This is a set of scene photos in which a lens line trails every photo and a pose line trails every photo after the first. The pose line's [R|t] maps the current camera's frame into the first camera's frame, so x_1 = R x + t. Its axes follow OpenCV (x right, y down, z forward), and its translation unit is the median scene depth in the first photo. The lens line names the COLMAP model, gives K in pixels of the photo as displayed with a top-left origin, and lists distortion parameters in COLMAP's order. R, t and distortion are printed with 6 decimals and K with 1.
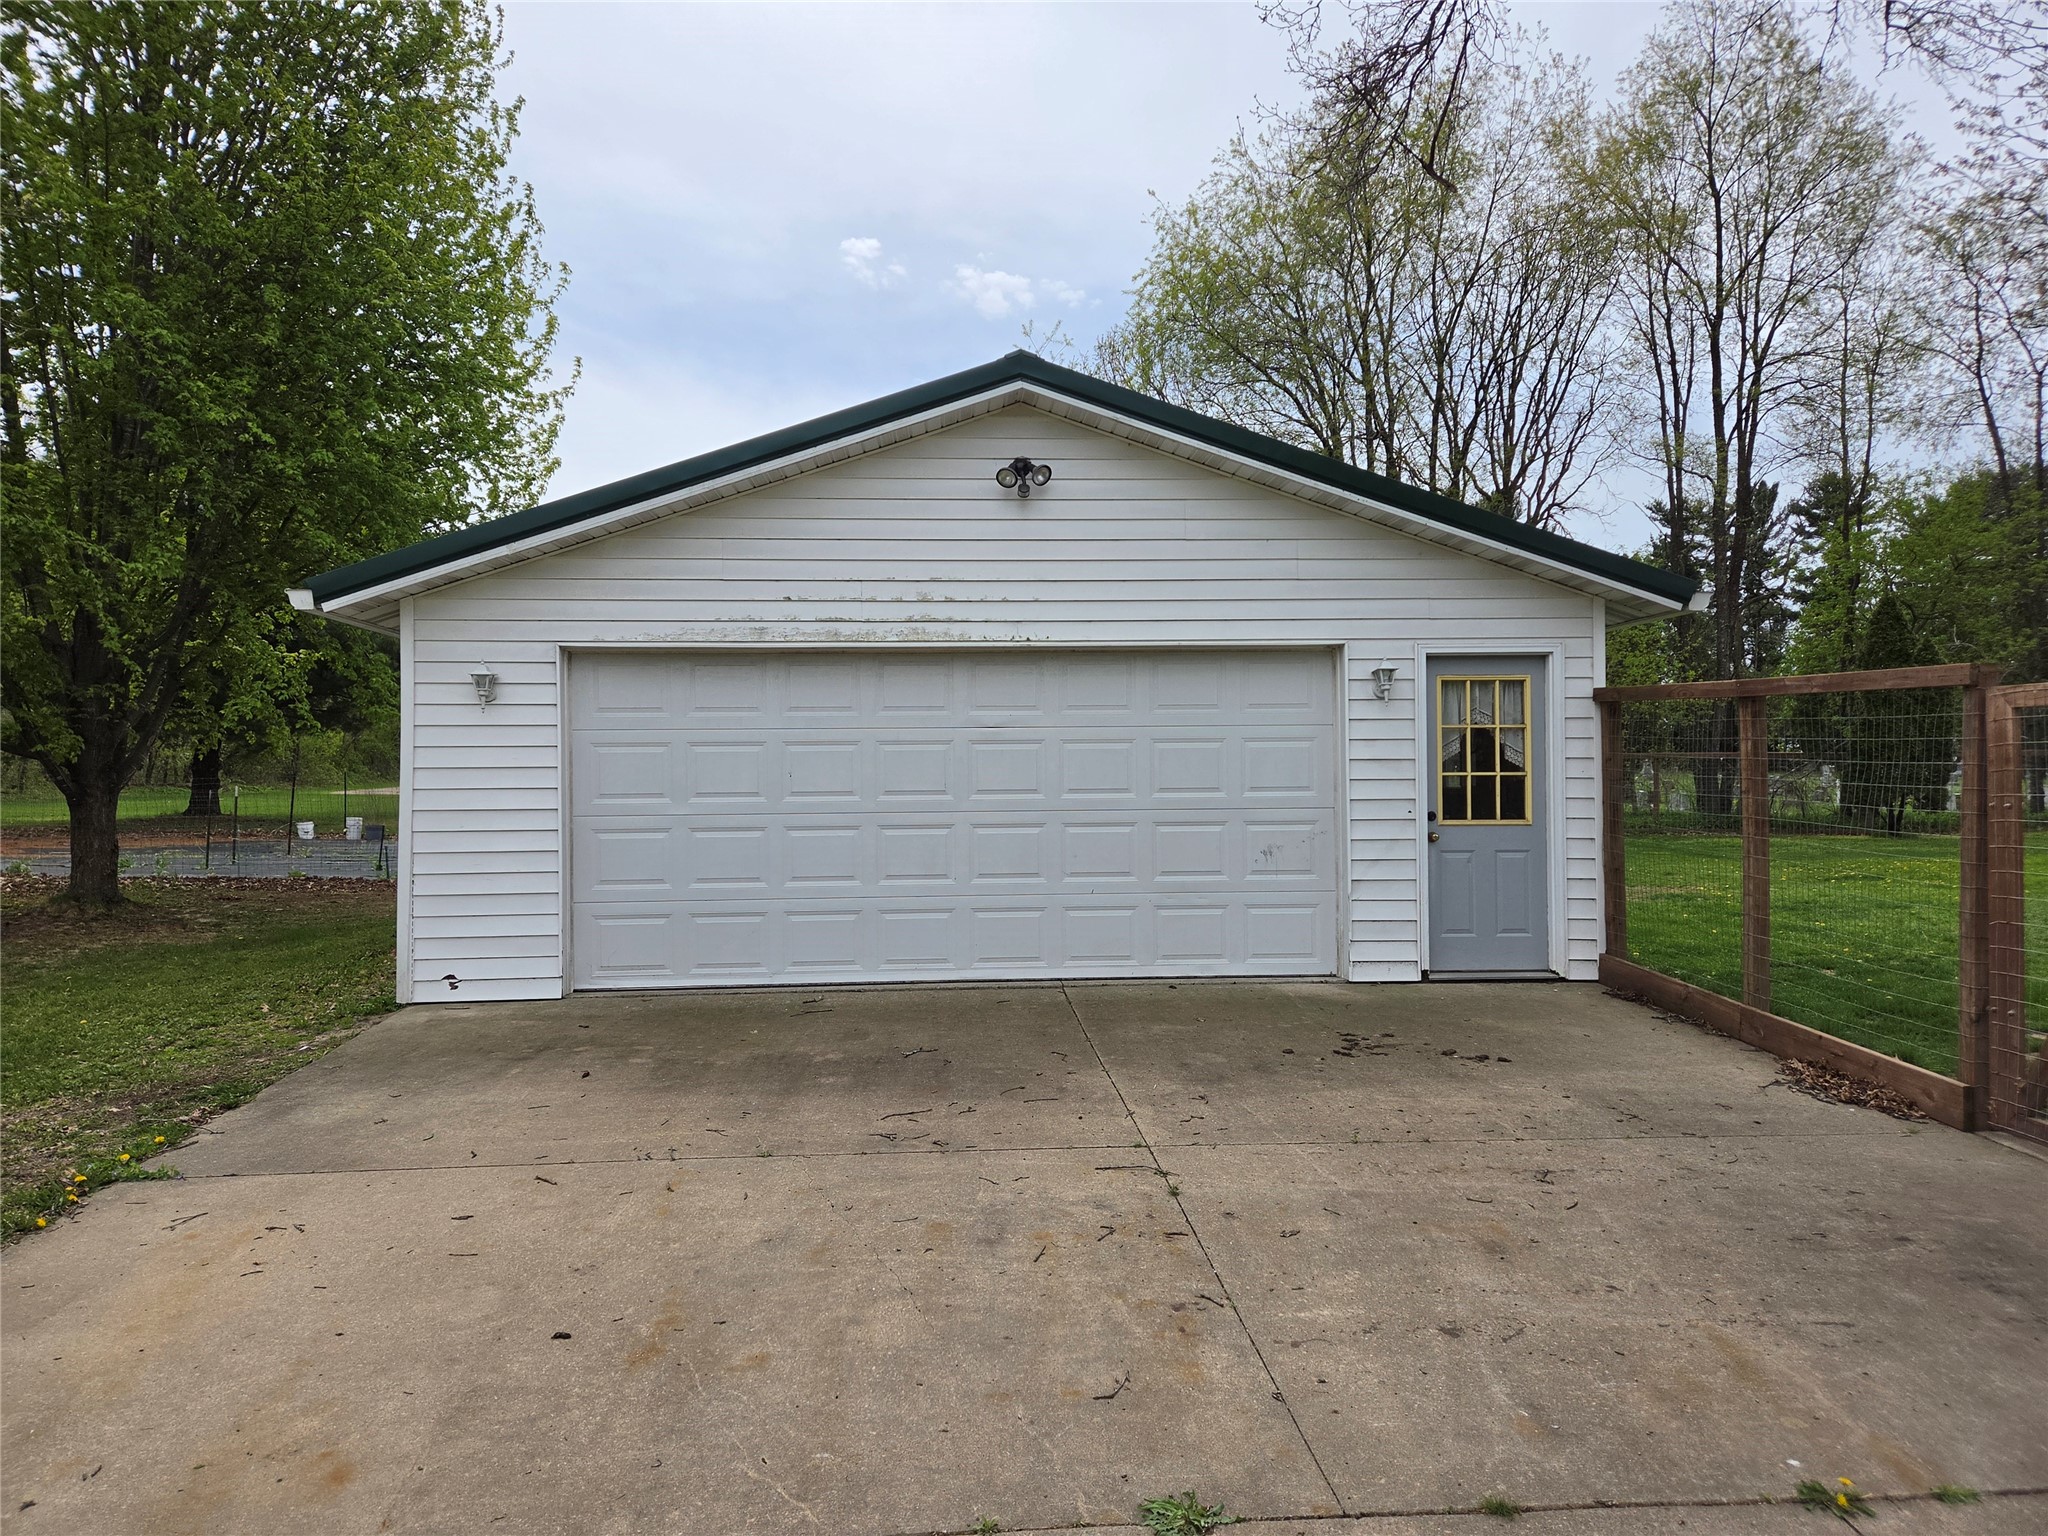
lens RADIAL K [[1373.9, 0, 1030.0], [0, 1373.9, 761.6], [0, 0, 1]] dist [0.051636, -0.028729]
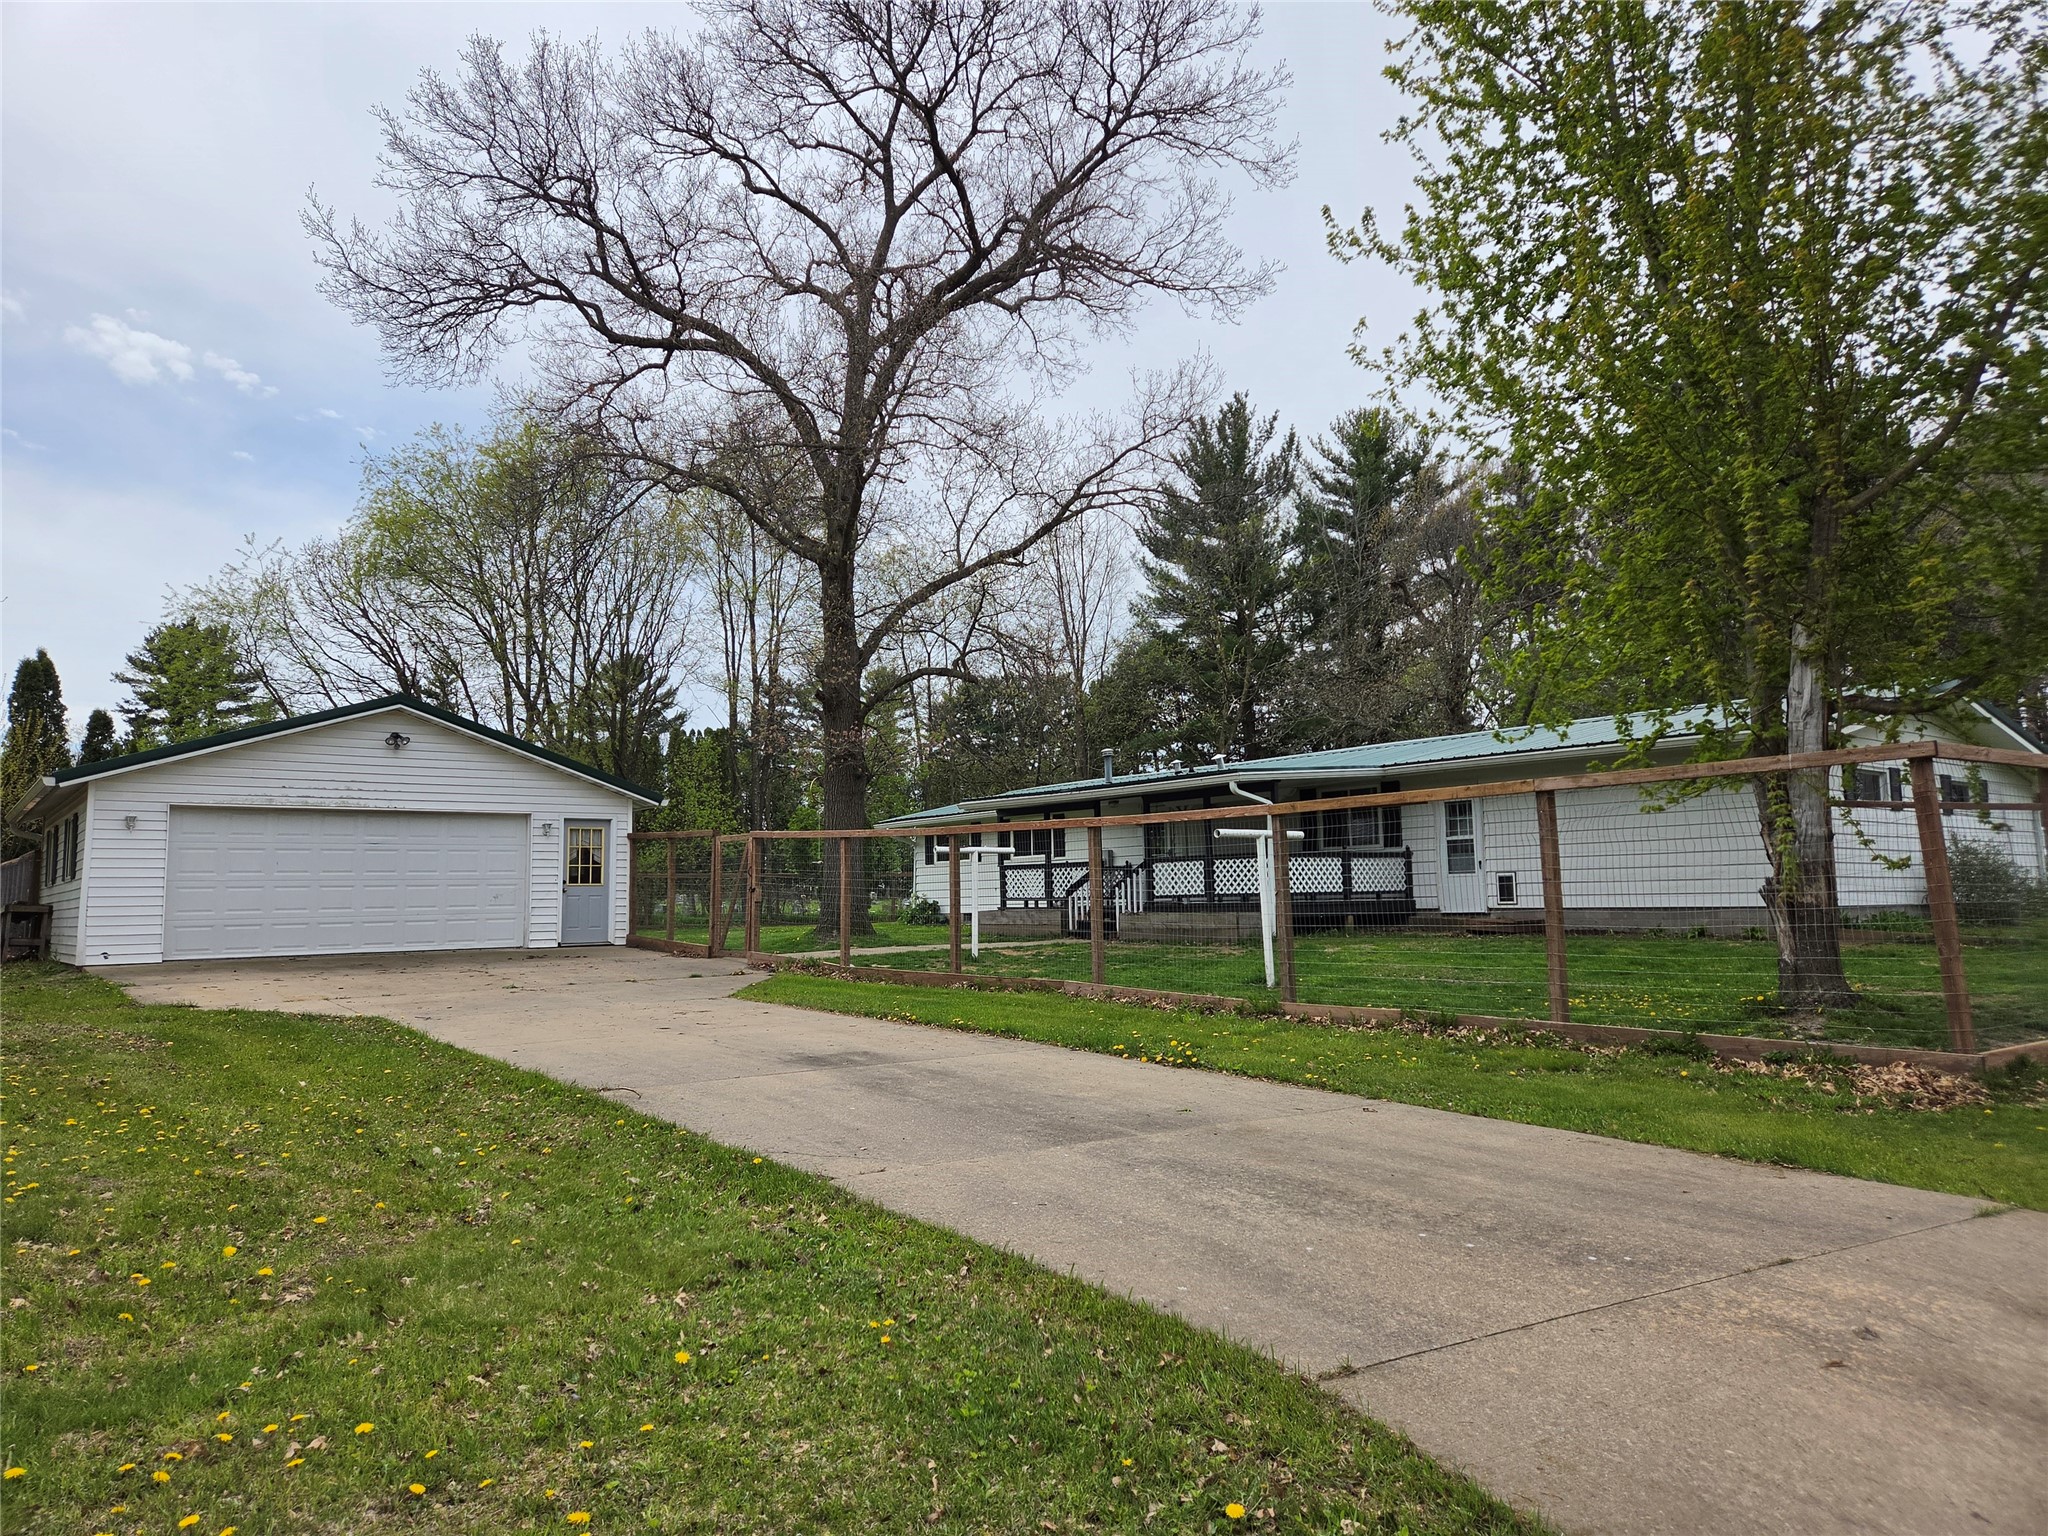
lens RADIAL K [[1373.9, 0, 1030.0], [0, 1373.9, 761.6], [0, 0, 1]] dist [0.051636, -0.028729]
pose [[0.821635, 0.056431, 0.567214, -0.976454], [-0.000894, 0.995214, -0.097717, 0.145145], [-0.570013, 0.079781, 0.817753, -3.364511]]
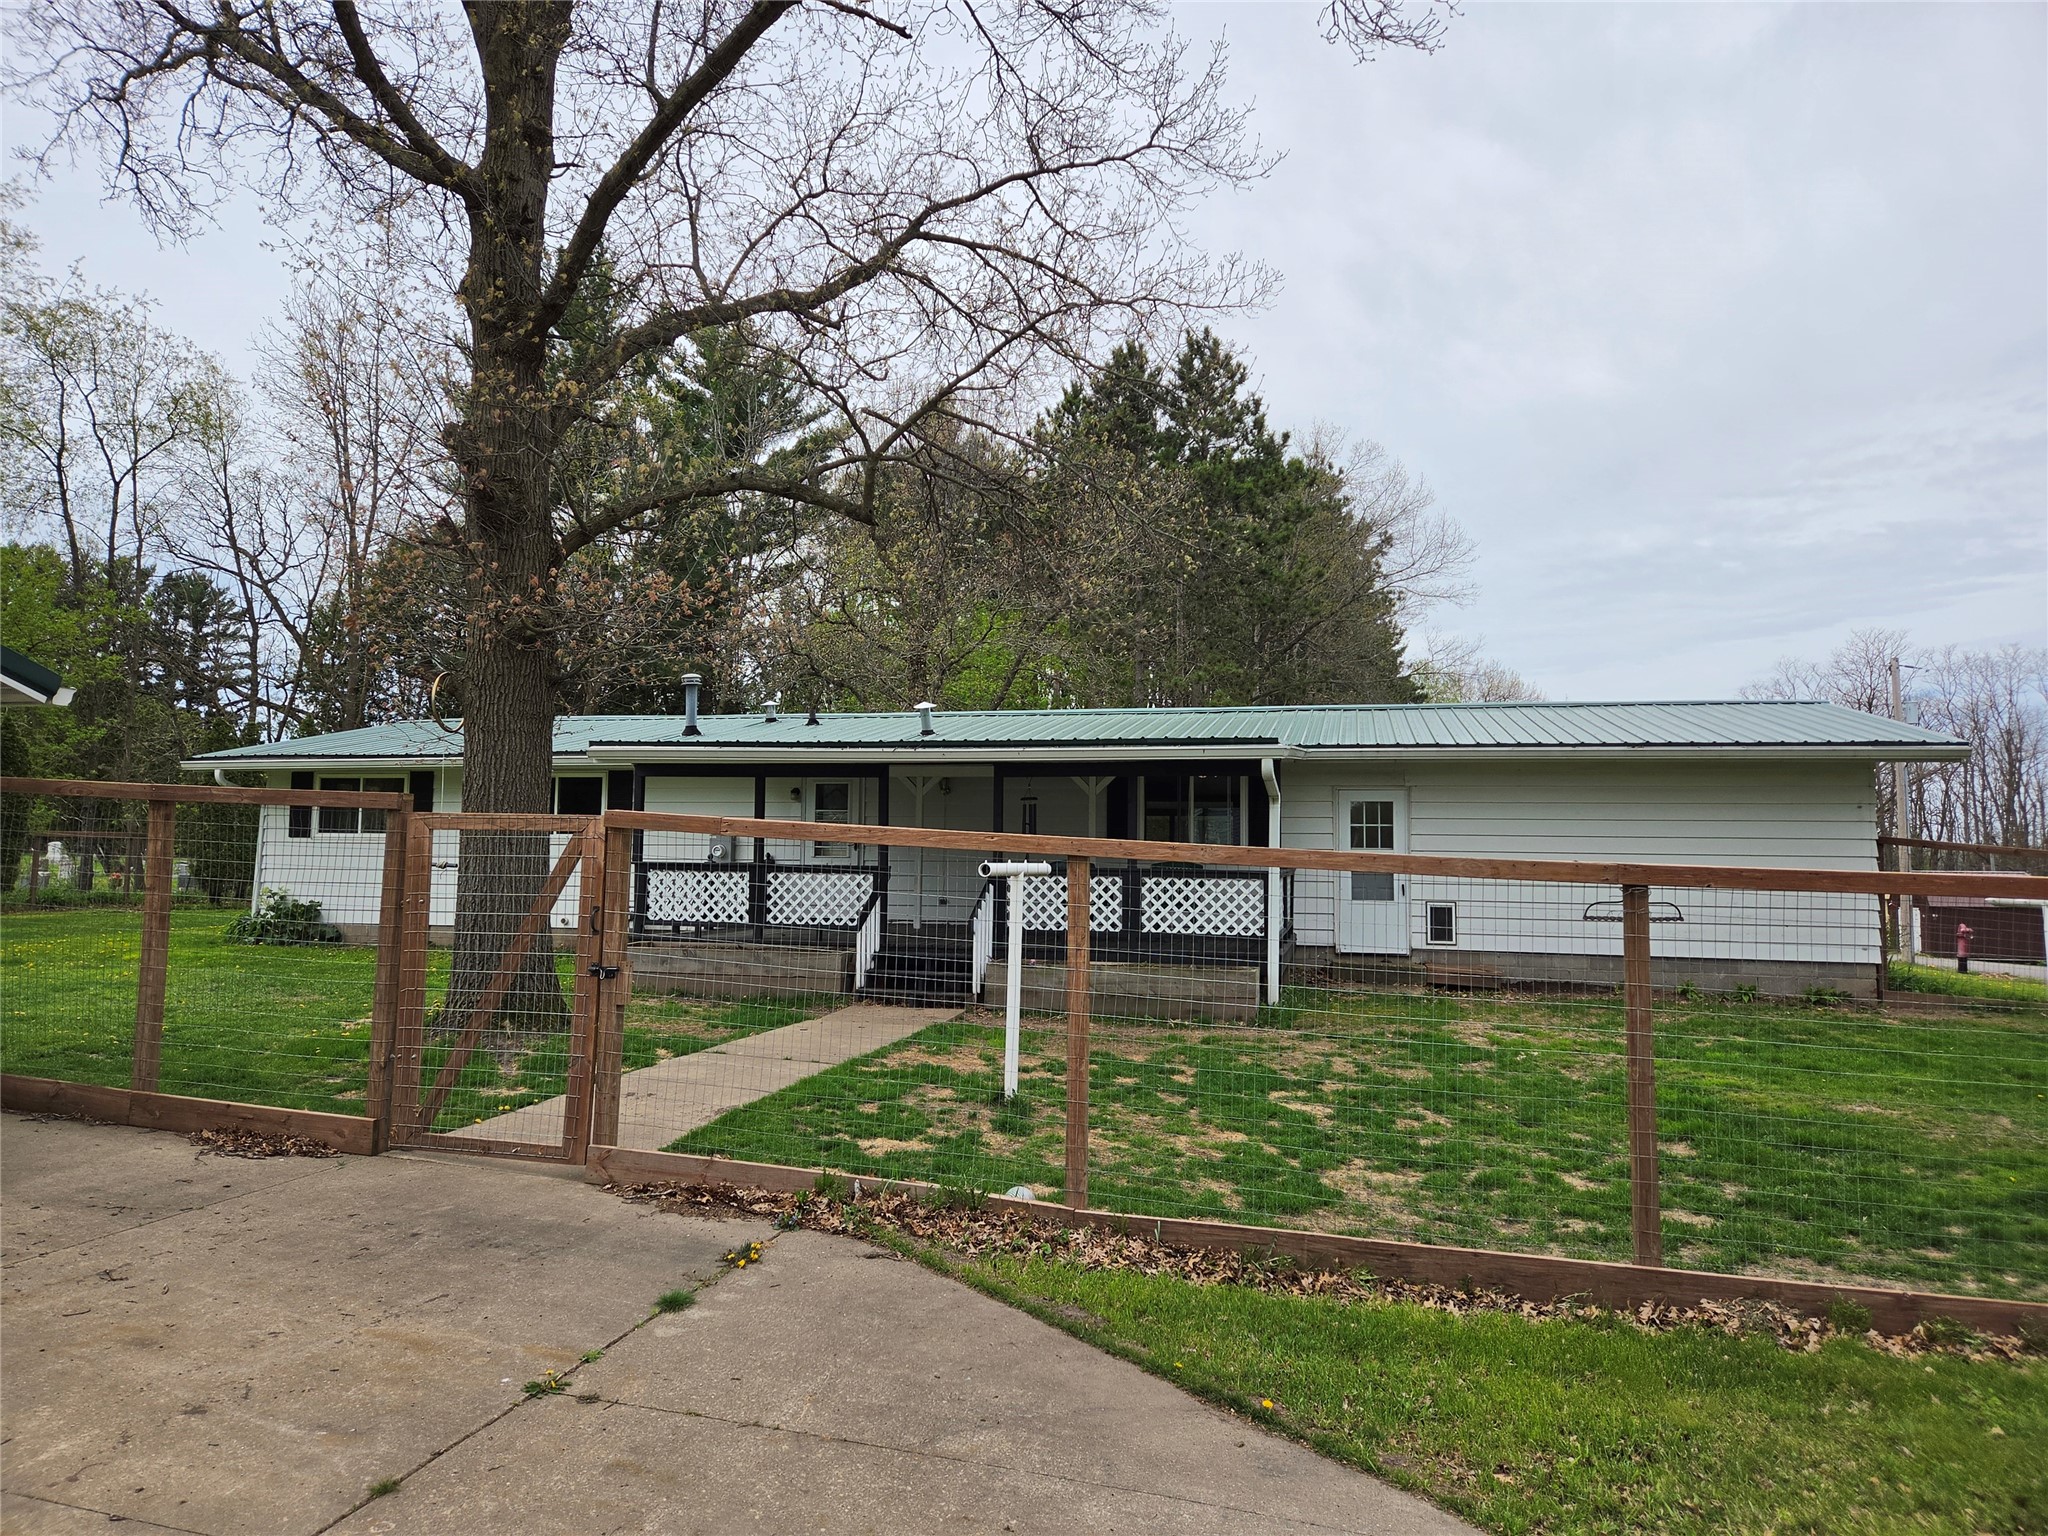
lens RADIAL K [[1373.9, 0, 1030.0], [0, 1373.9, 761.6], [0, 0, 1]] dist [0.051636, -0.028729]
pose [[0.292477, 0.079924, 0.952927, -0.564100], [-0.030486, 0.996774, -0.074245, -0.029445], [-0.955787, -0.007335, 0.293970, 0.064228]]
